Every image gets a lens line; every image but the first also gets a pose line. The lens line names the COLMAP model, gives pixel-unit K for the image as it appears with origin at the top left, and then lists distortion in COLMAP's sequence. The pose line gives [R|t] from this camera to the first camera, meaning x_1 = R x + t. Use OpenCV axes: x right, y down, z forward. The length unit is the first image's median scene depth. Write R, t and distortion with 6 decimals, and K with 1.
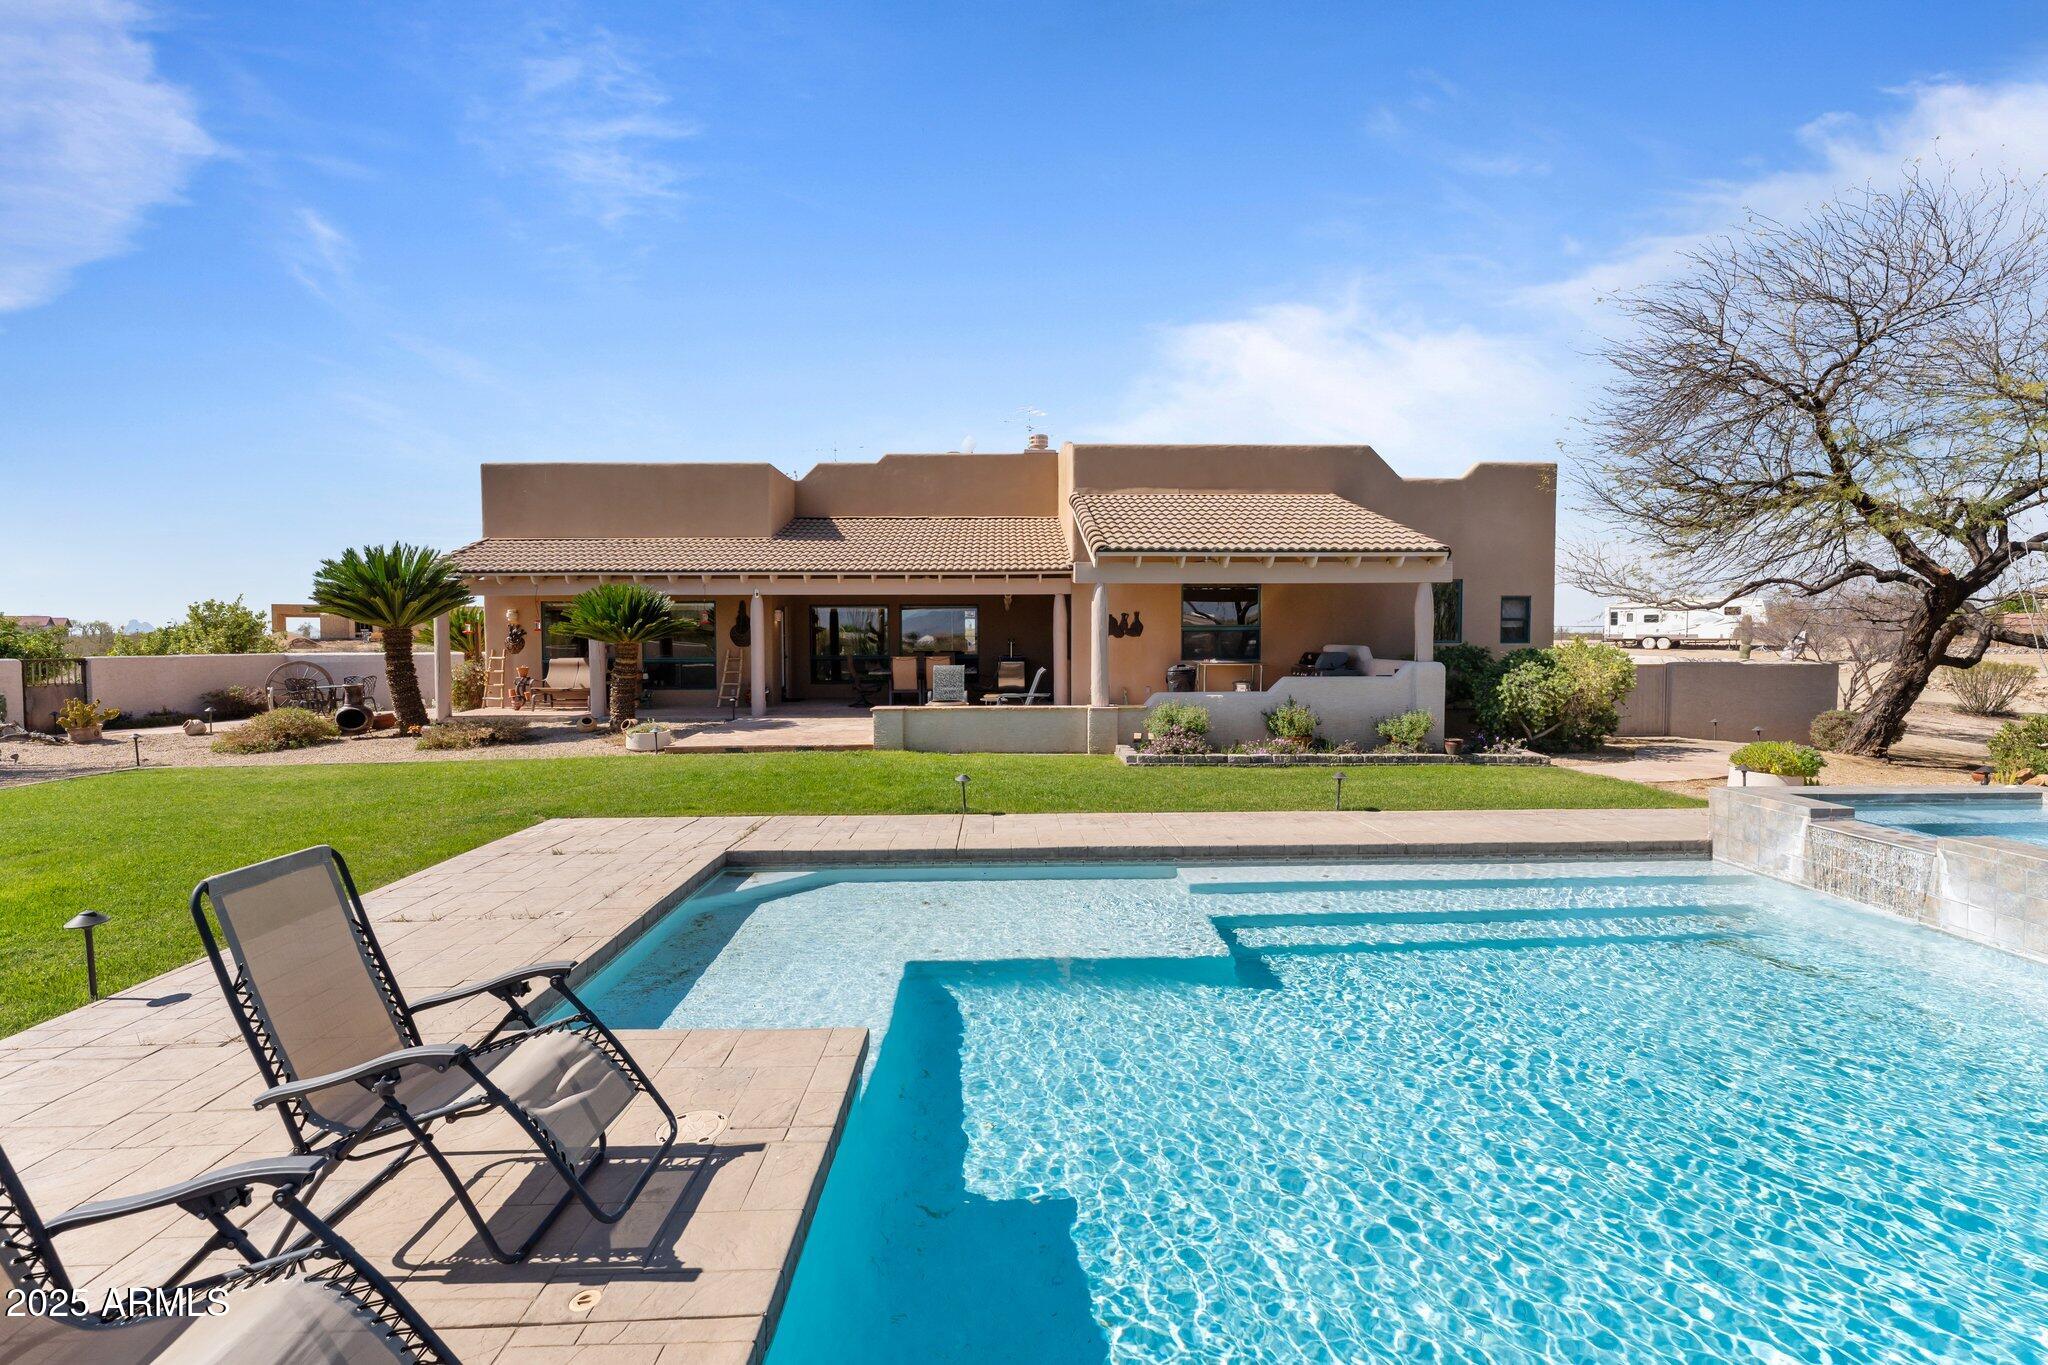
lens RADIAL K [[882.3, 0, 1031.0], [0, 882.3, 682.9], [0, 0, 1]] dist [-0.002701, -0.000665]
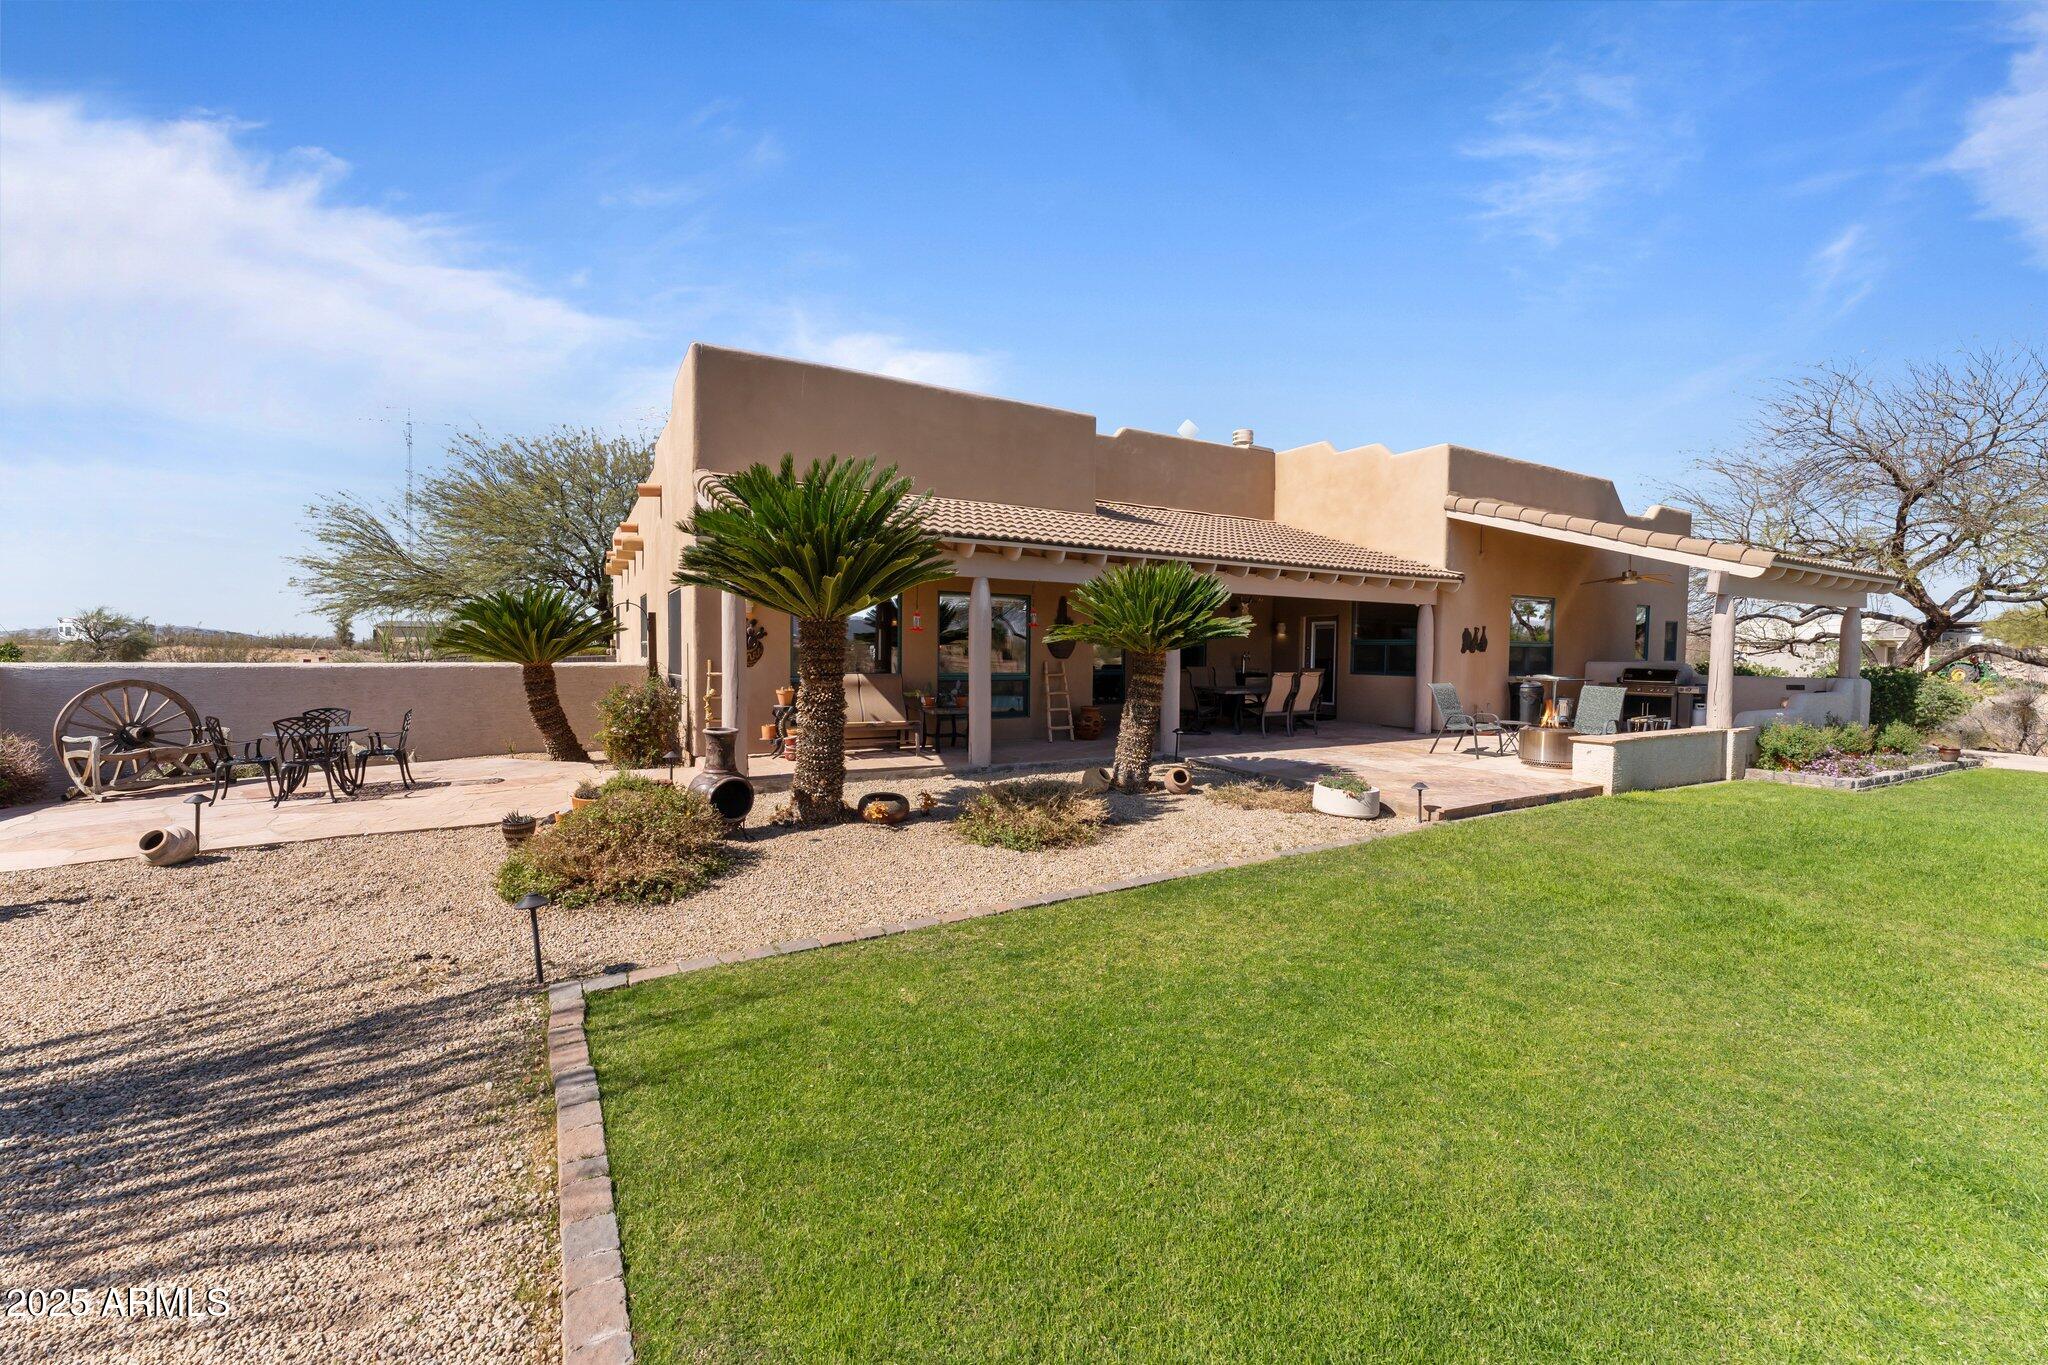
lens RADIAL K [[815.4, 0, 1017.7], [0, 815.4, 681.1], [0, 0, 1]] dist [-0.000343, -0.000116]
pose [[0.882563, -0.005541, 0.470161, -0.749335], [0.011195, 0.999895, -0.009230, -0.018086], [-0.470060, 0.013410, 0.882533, 0.453767]]
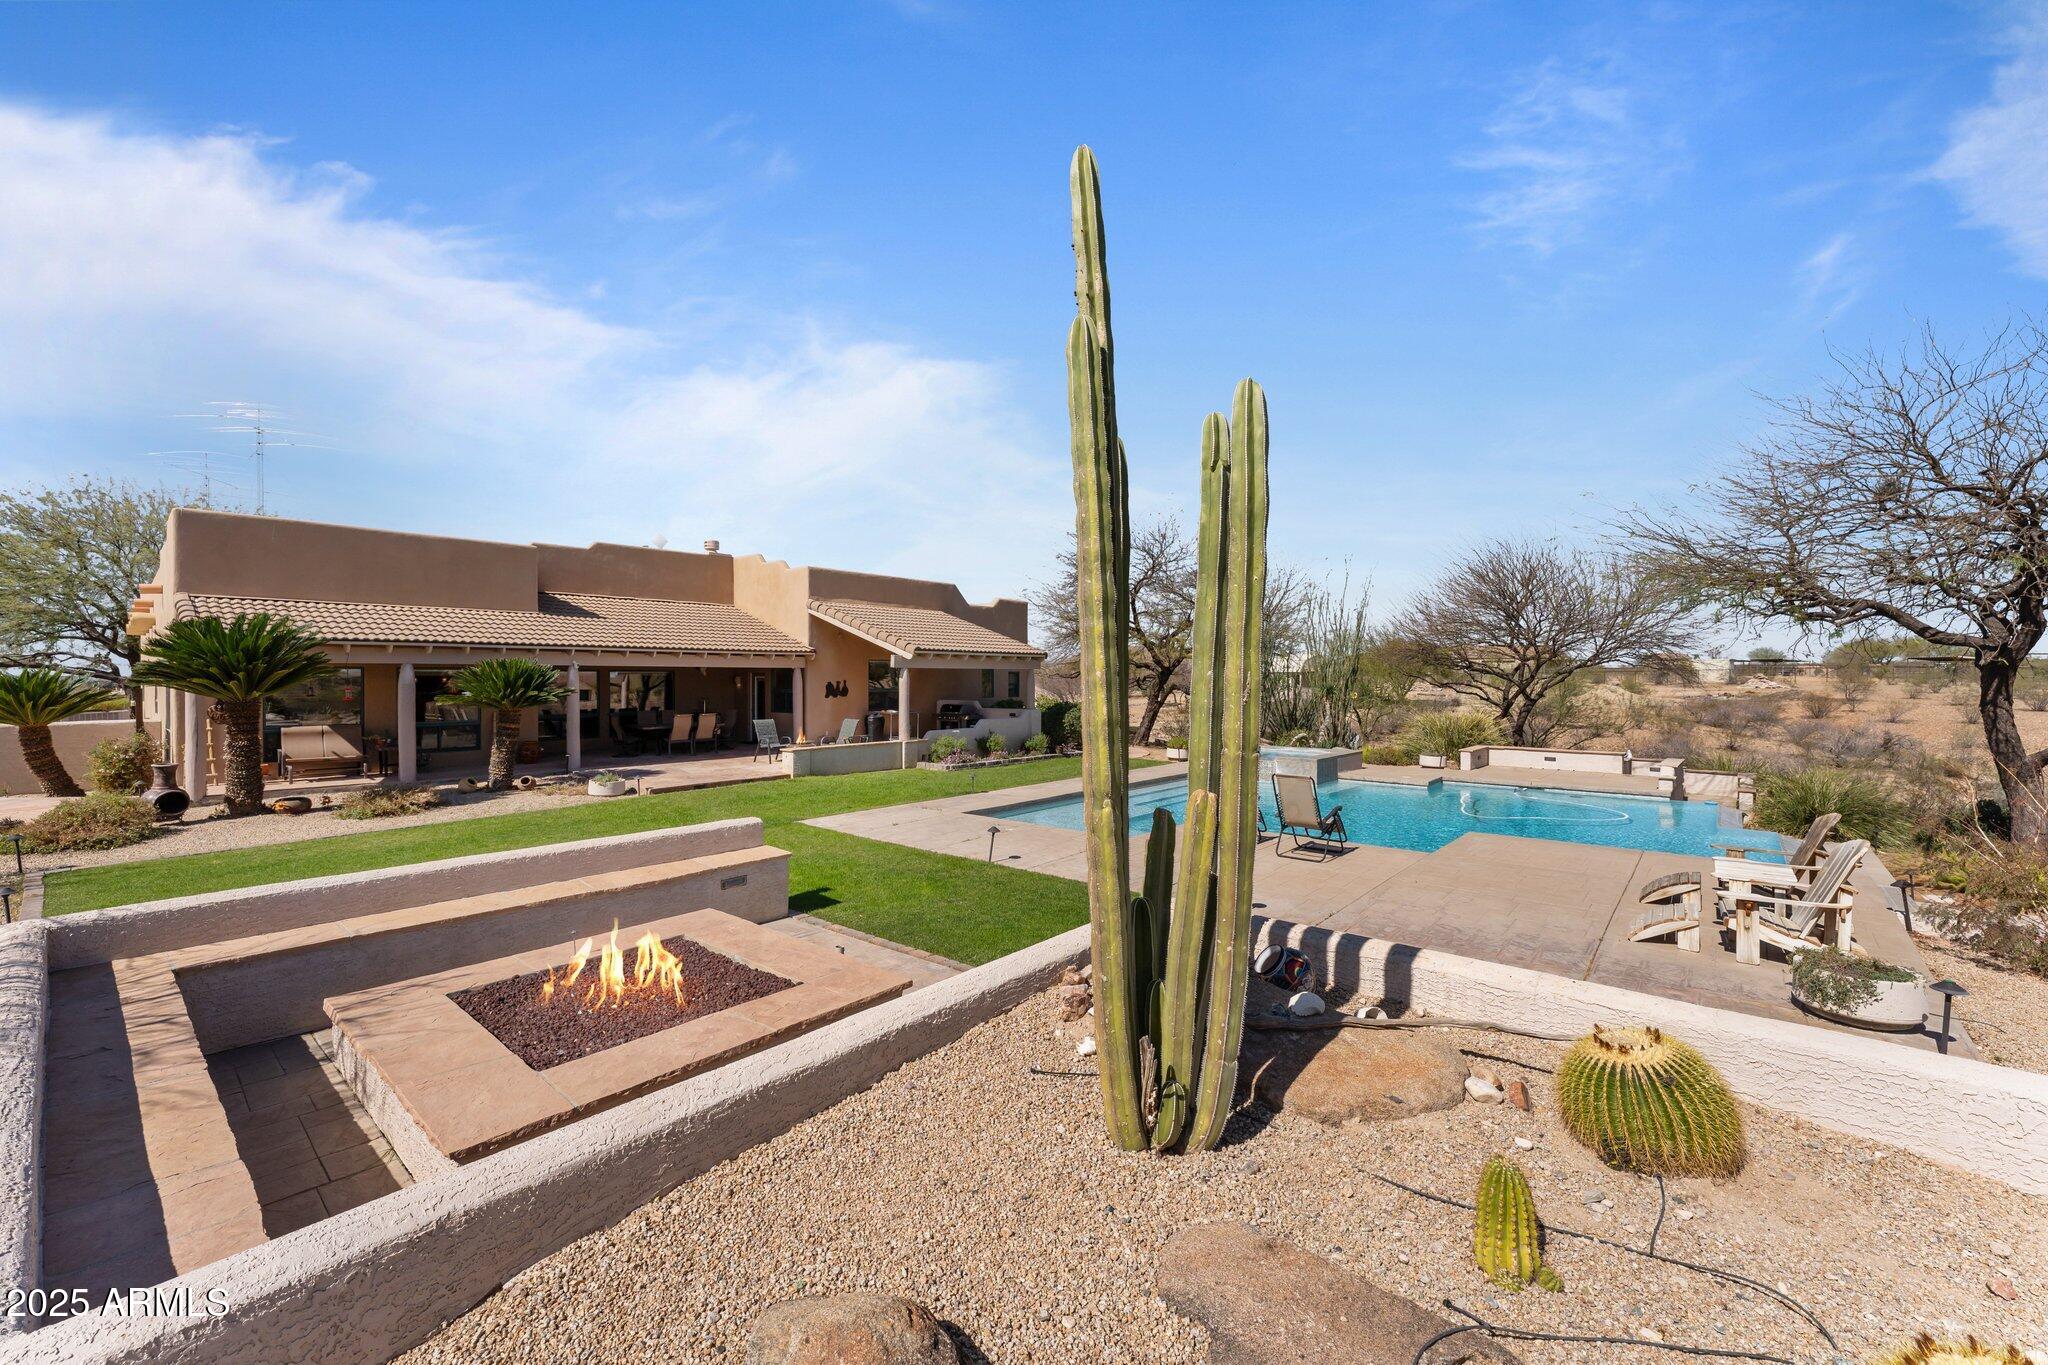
lens RADIAL K [[815.4, 0, 1017.7], [0, 815.4, 681.1], [0, 0, 1]] dist [-0.000343, -0.000116]
pose [[0.679462, 0.000187, 0.733711, -0.705063], [0.037969, 0.998651, -0.035416, -0.018410], [-0.732728, 0.051922, 0.678538, -0.166827]]
